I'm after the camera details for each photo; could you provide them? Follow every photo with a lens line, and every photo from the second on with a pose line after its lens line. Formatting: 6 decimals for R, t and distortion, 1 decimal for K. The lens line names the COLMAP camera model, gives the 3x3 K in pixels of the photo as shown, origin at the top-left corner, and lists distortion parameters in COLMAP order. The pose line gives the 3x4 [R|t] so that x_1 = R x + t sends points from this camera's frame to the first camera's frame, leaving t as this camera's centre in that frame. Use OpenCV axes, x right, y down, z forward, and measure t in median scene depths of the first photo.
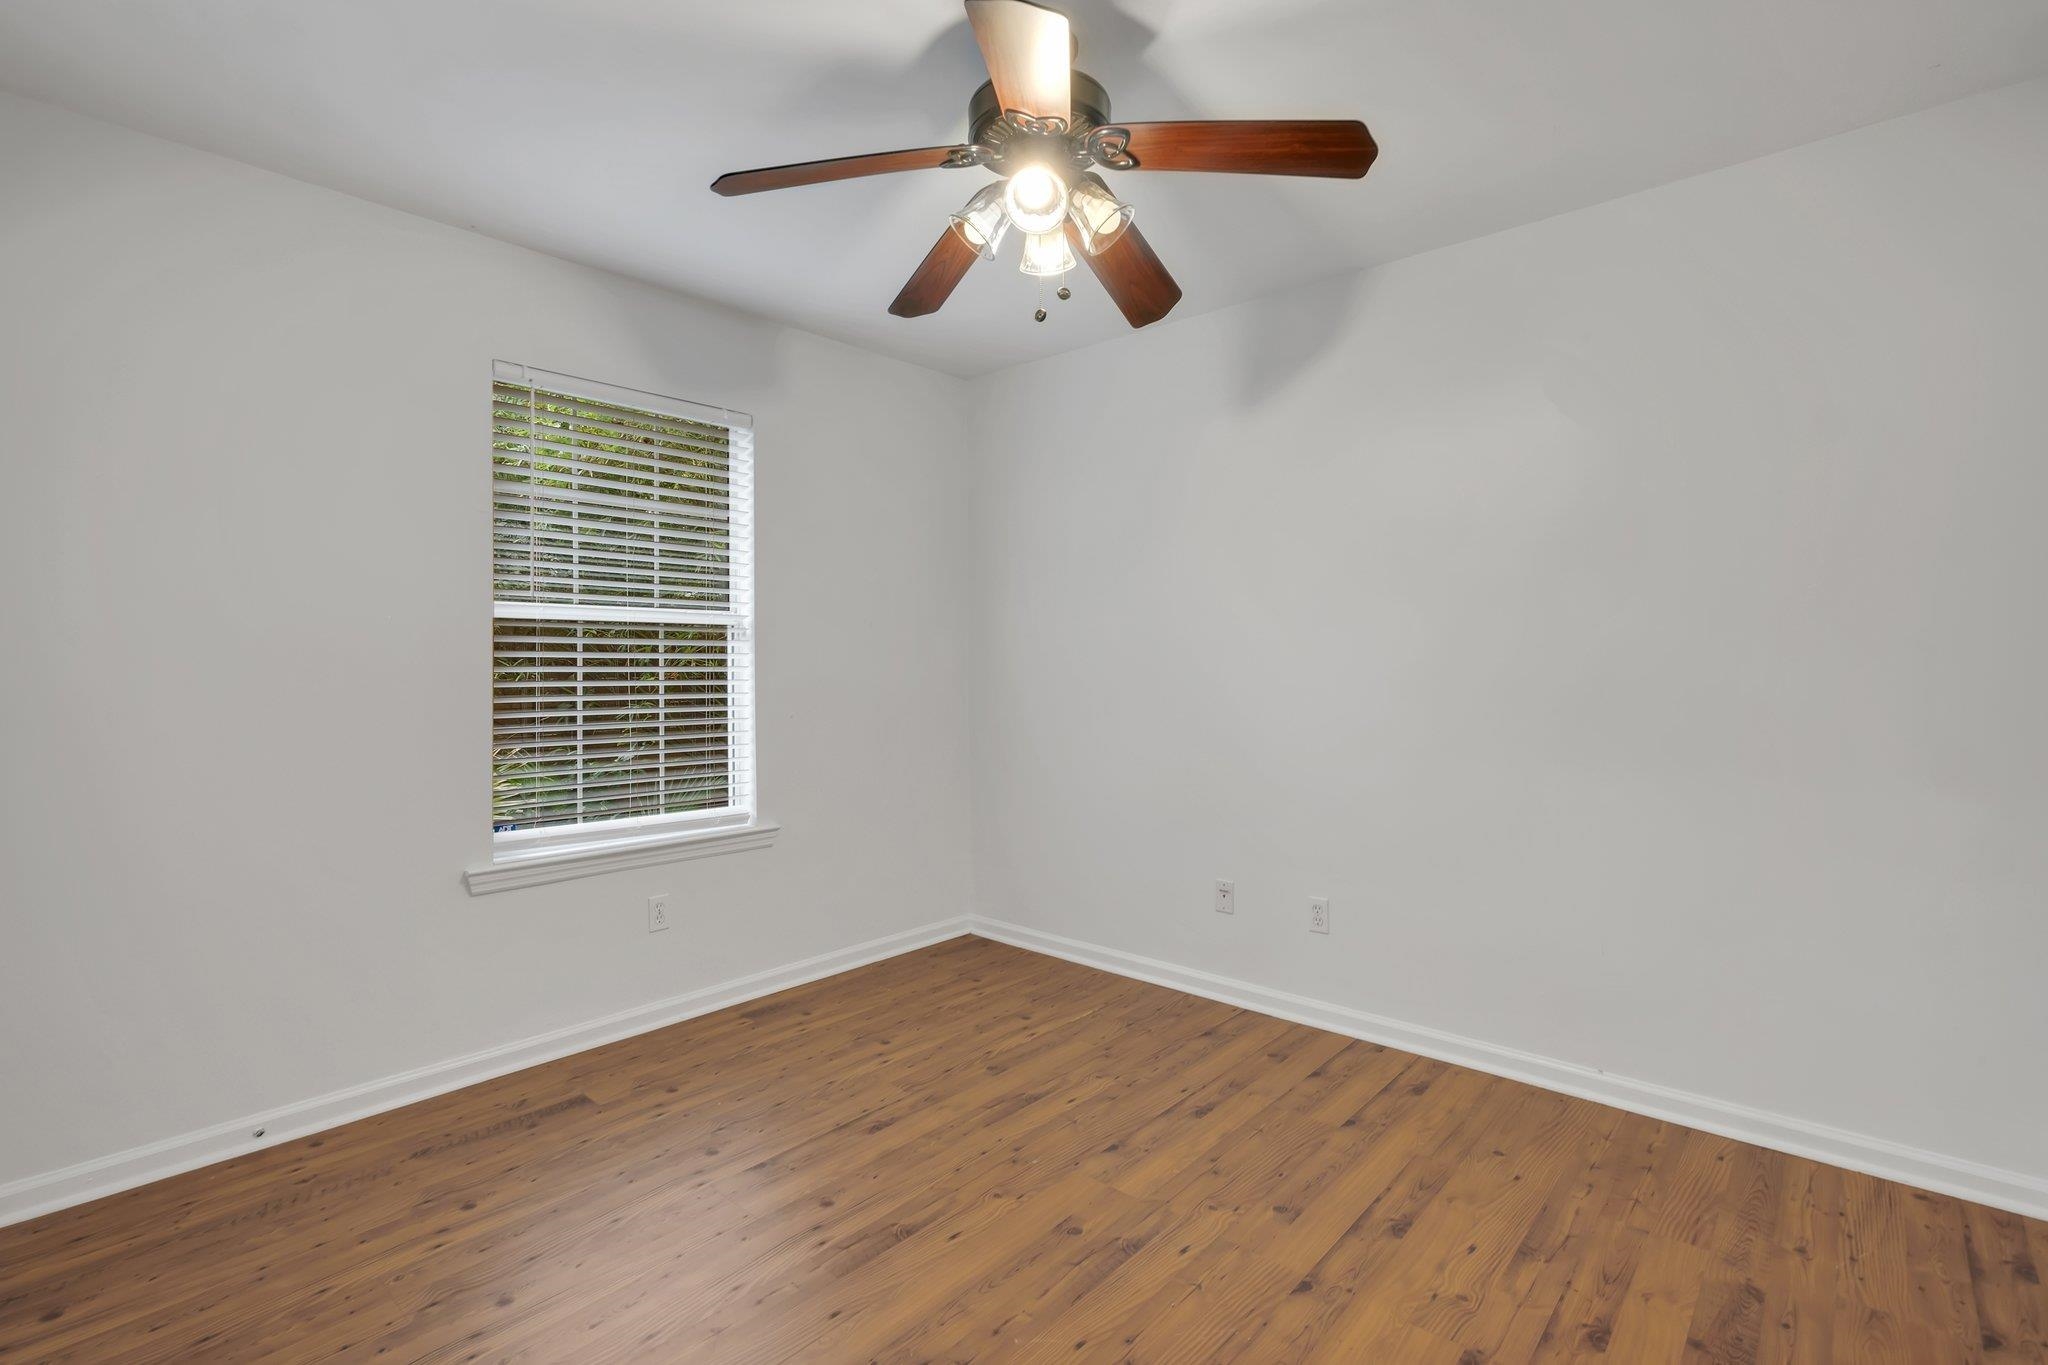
lens RADIAL K [[947.0, 0, 1027.4], [0, 947.0, 647.8], [0, 0, 1]] dist [0.003345, -0.000389]
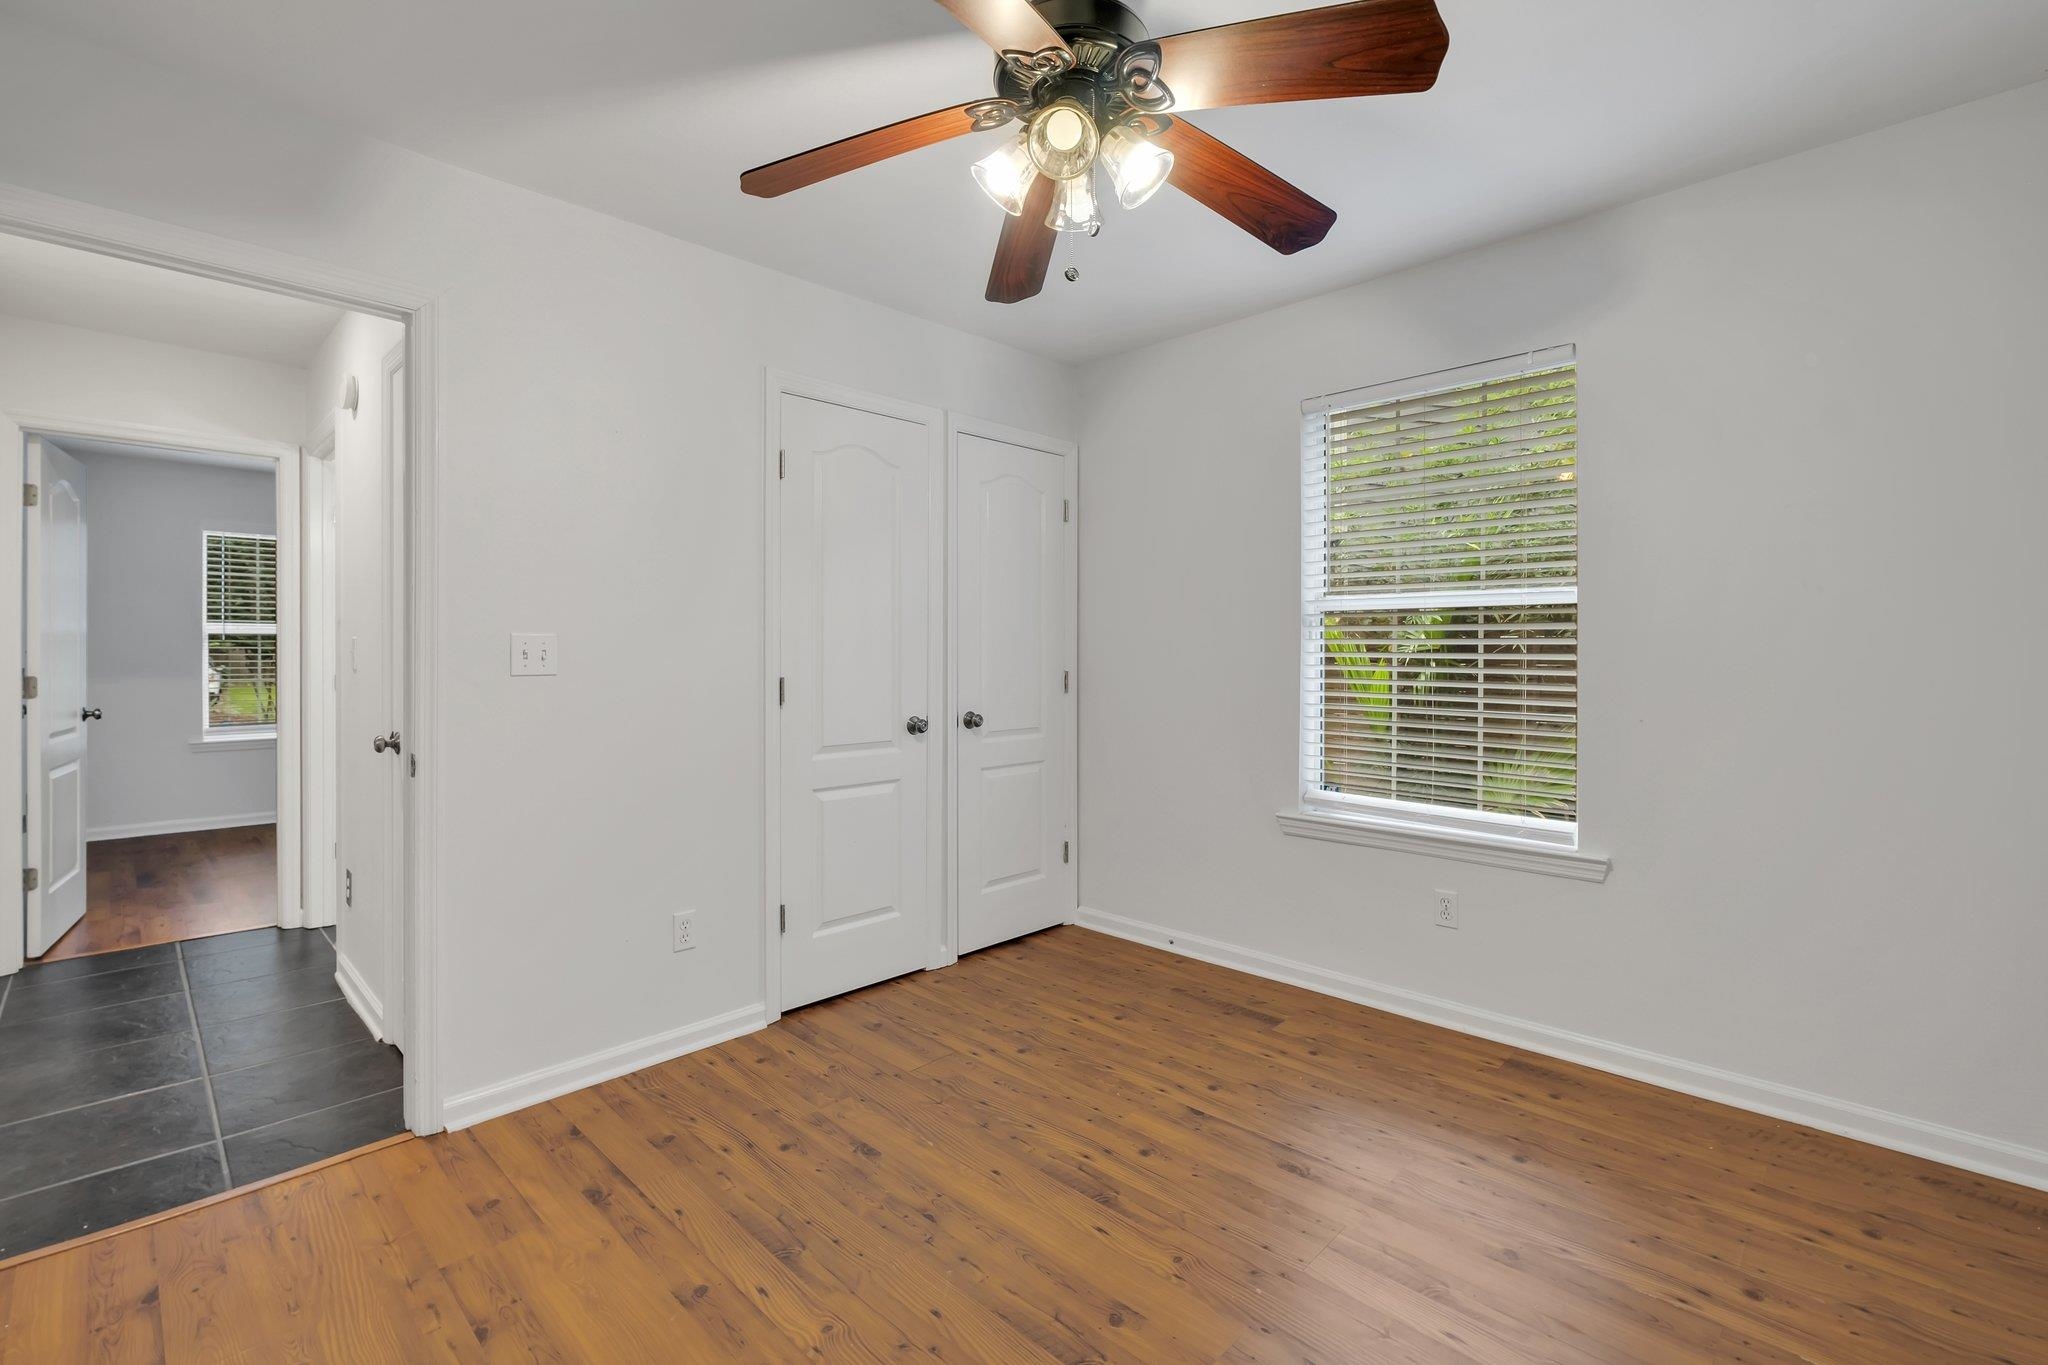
lens RADIAL K [[902.2, 0, 1014.1], [0, 902.2, 663.4], [0, 0, 1]] dist [-0.010851, 0.000147]
pose [[-0.052307, 0.015772, -0.998506, 0.576252], [0.018246, 0.999723, 0.014835, 0.008721], [0.998464, -0.017443, -0.052581, 0.652760]]
